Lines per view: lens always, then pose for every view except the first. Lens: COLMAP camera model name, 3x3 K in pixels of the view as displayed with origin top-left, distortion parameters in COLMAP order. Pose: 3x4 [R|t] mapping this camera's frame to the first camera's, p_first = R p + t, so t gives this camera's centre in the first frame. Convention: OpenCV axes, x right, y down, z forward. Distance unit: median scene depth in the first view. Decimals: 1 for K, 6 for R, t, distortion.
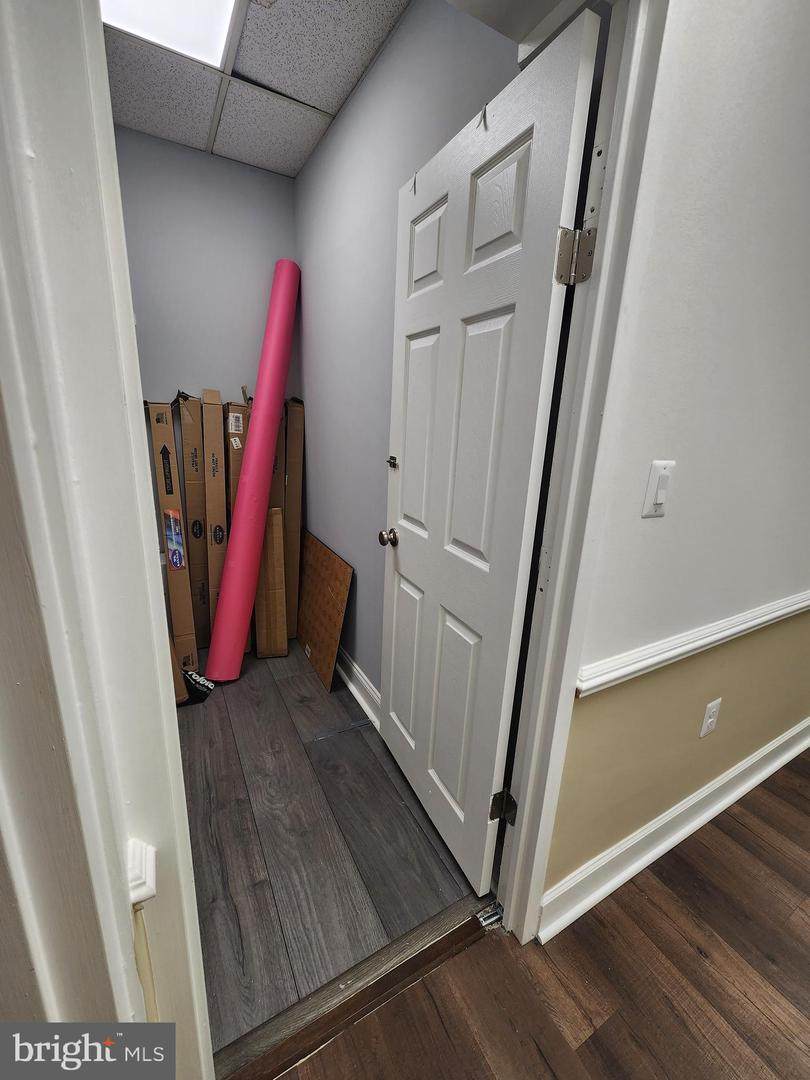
lens RADIAL K [[435.7, 0, 411.5], [0, 435.7, 542.5], [0, 0, 1]] dist [0.001854, -0.001024]
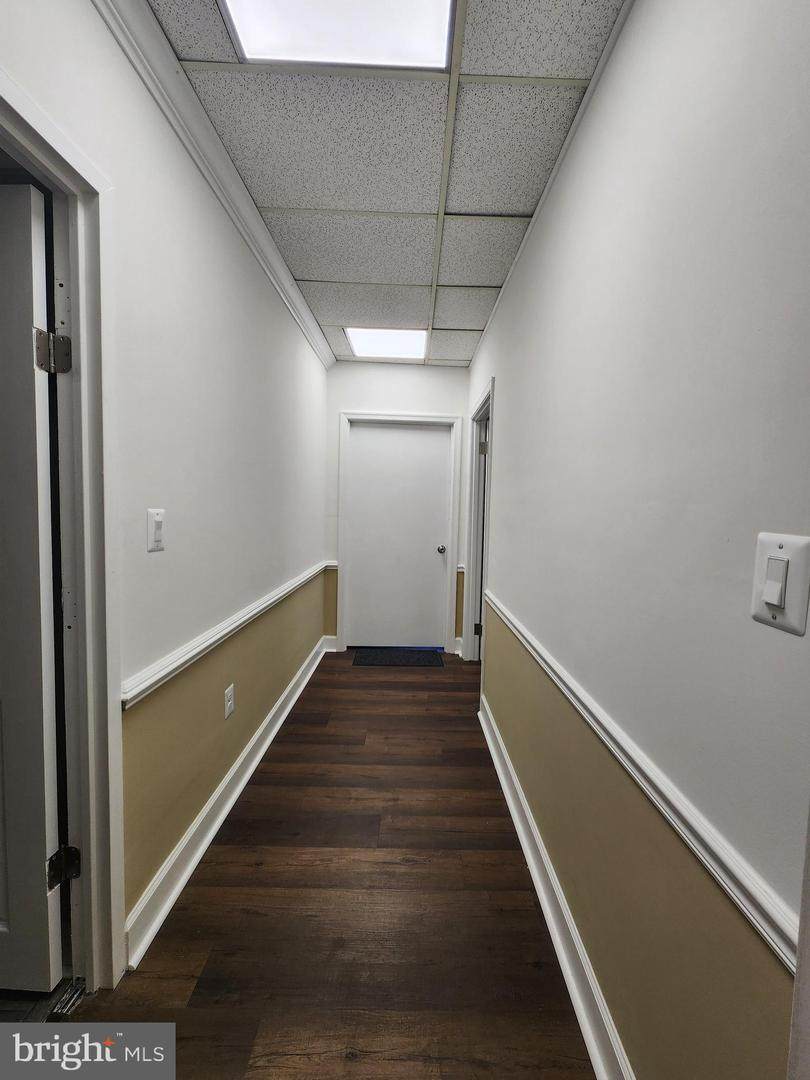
lens RADIAL K [[435.7, 0, 413.9], [0, 435.7, 536.2], [0, 0, 1]] dist [0.001854, -0.001024]
pose [[0.480804, -0.089349, 0.872264, -0.224069], [0.223386, 0.974451, -0.023317, 0.103334], [-0.847895, 0.206062, 0.488479, -0.325709]]
